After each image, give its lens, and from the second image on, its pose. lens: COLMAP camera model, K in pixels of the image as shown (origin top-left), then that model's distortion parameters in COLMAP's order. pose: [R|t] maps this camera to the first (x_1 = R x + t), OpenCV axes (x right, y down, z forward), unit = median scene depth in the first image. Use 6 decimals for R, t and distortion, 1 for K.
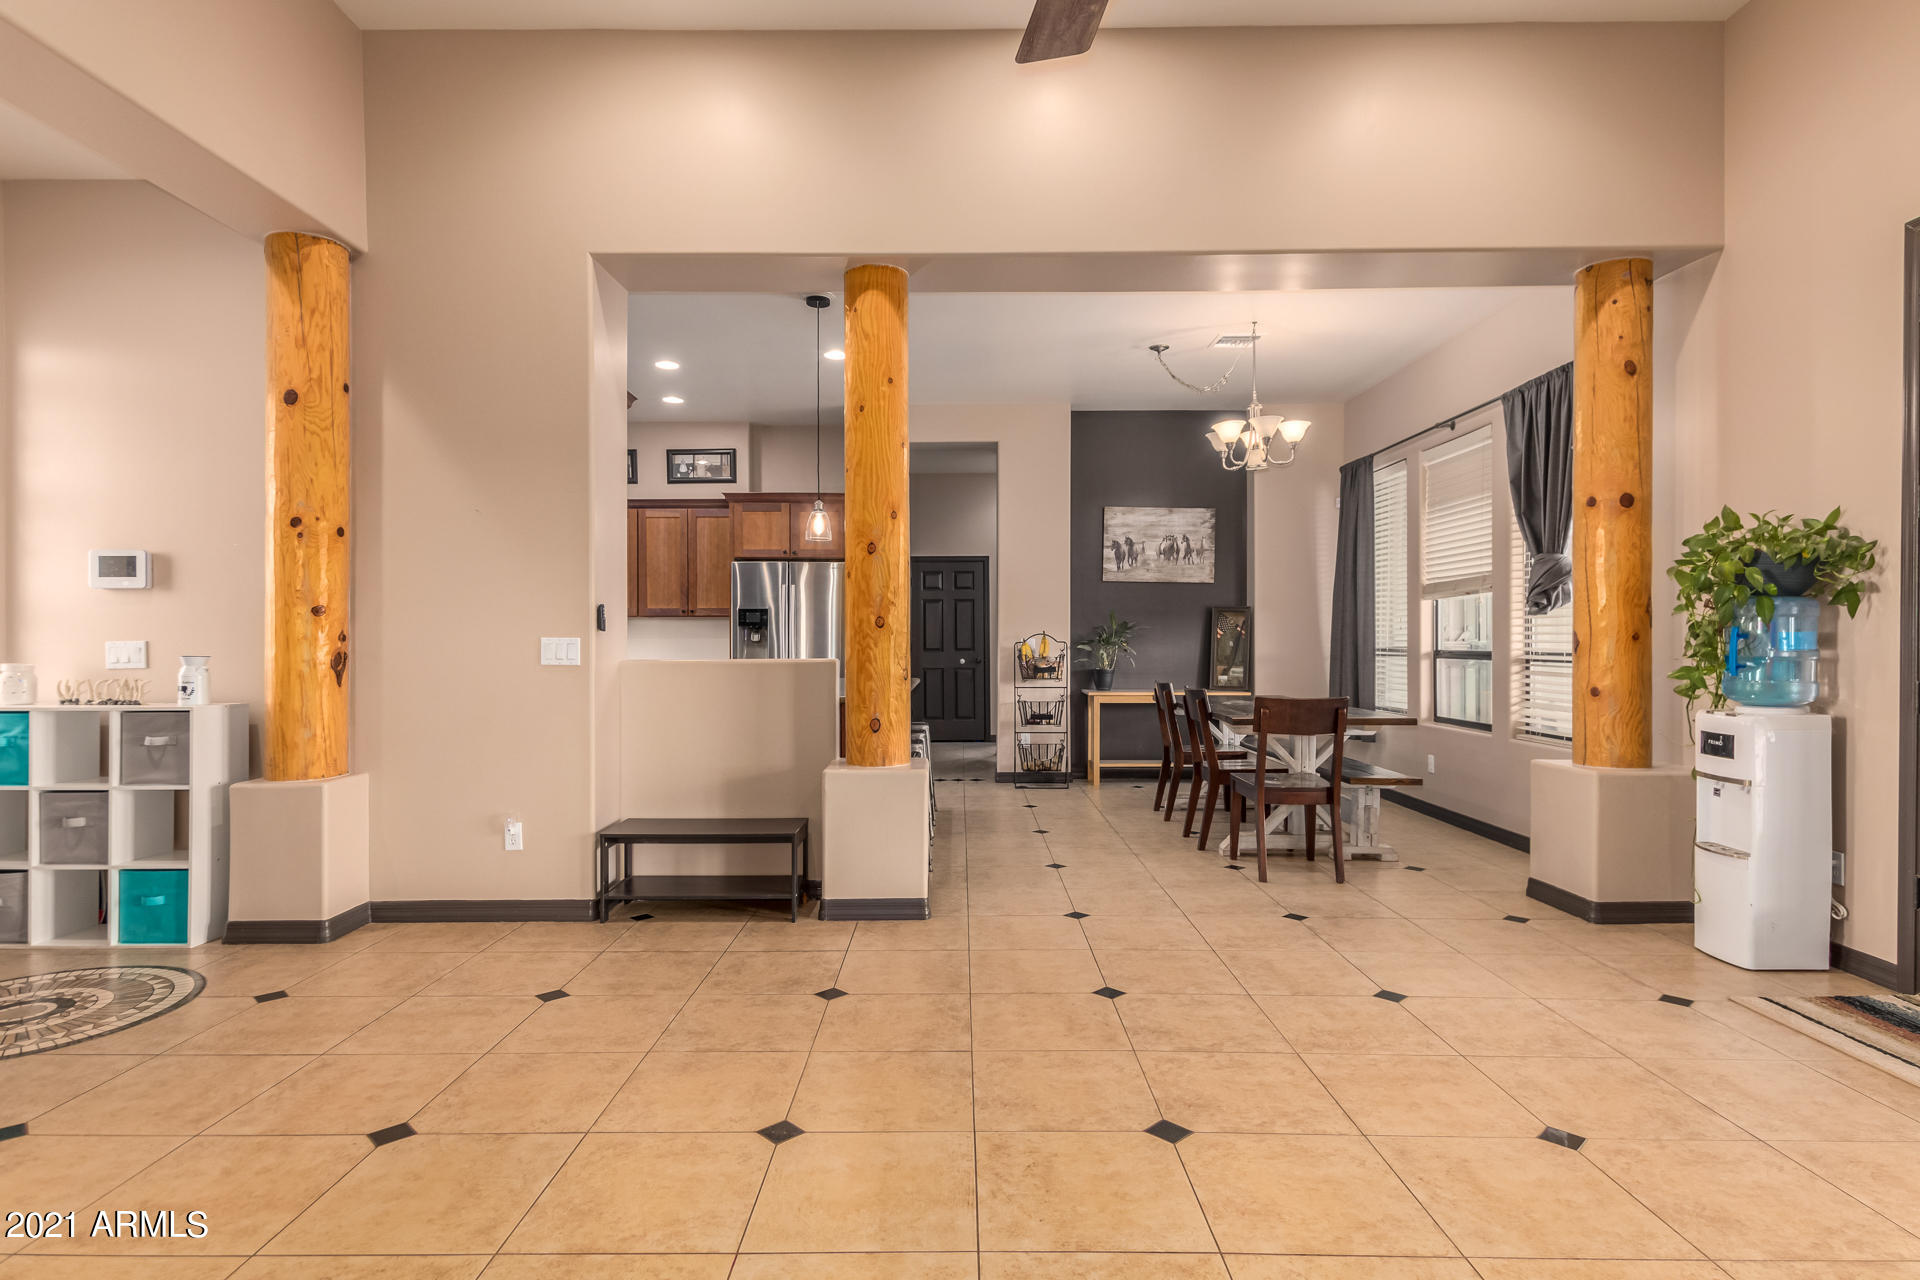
lens RADIAL K [[988.3, 0, 951.2], [0, 988.3, 649.7], [0, 0, 1]] dist [0.017391, -0.002876]
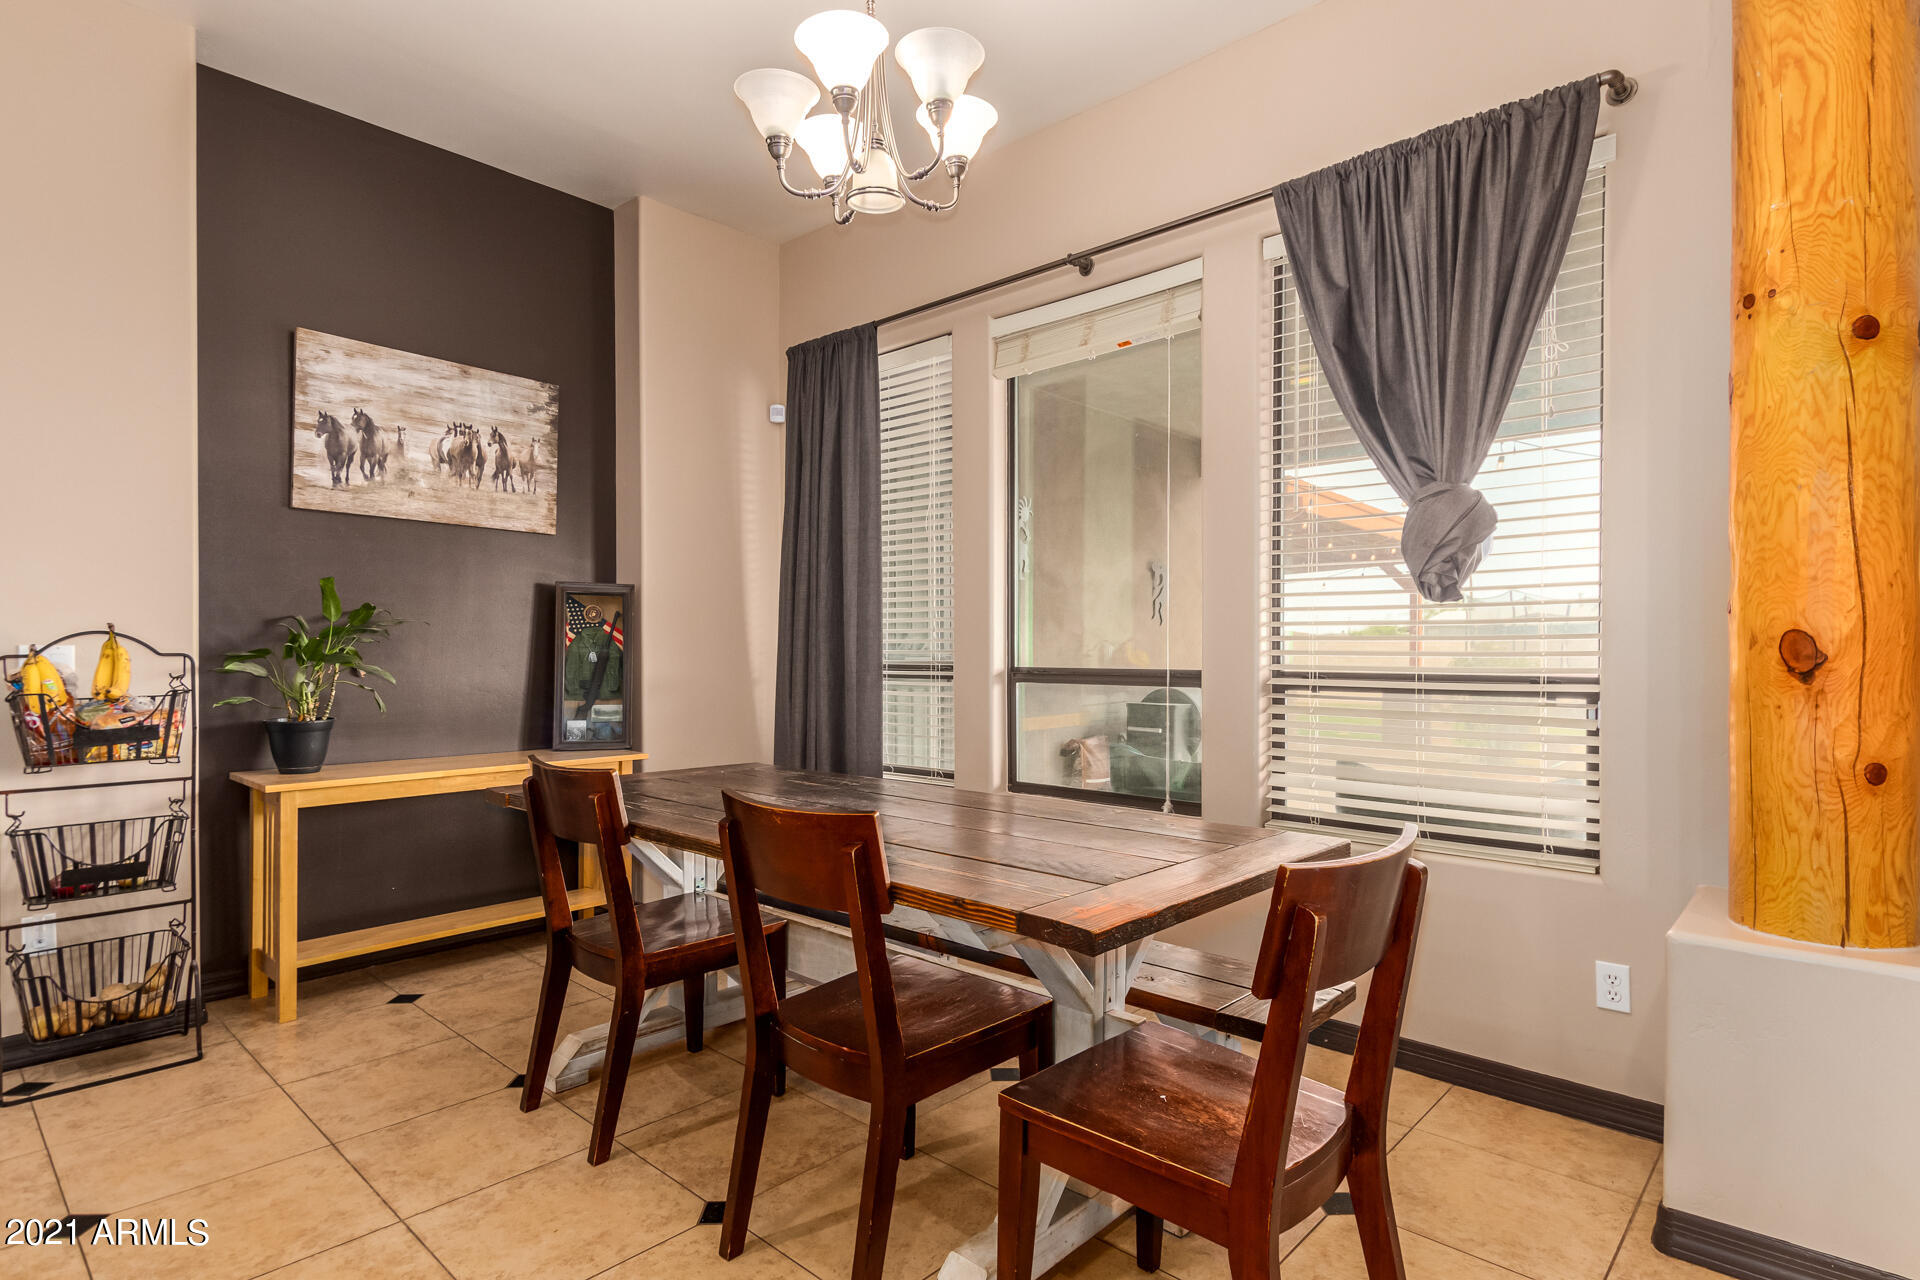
lens RADIAL K [[988.3, 0, 956.2], [0, 988.3, 653.0], [0, 0, 1]] dist [0.017391, -0.002876]
pose [[0.673905, -0.001922, 0.738815, 0.033493], [0.005862, 0.999979, -0.002745, -0.005670], [-0.738795, 0.006180, 0.673902, 0.531145]]
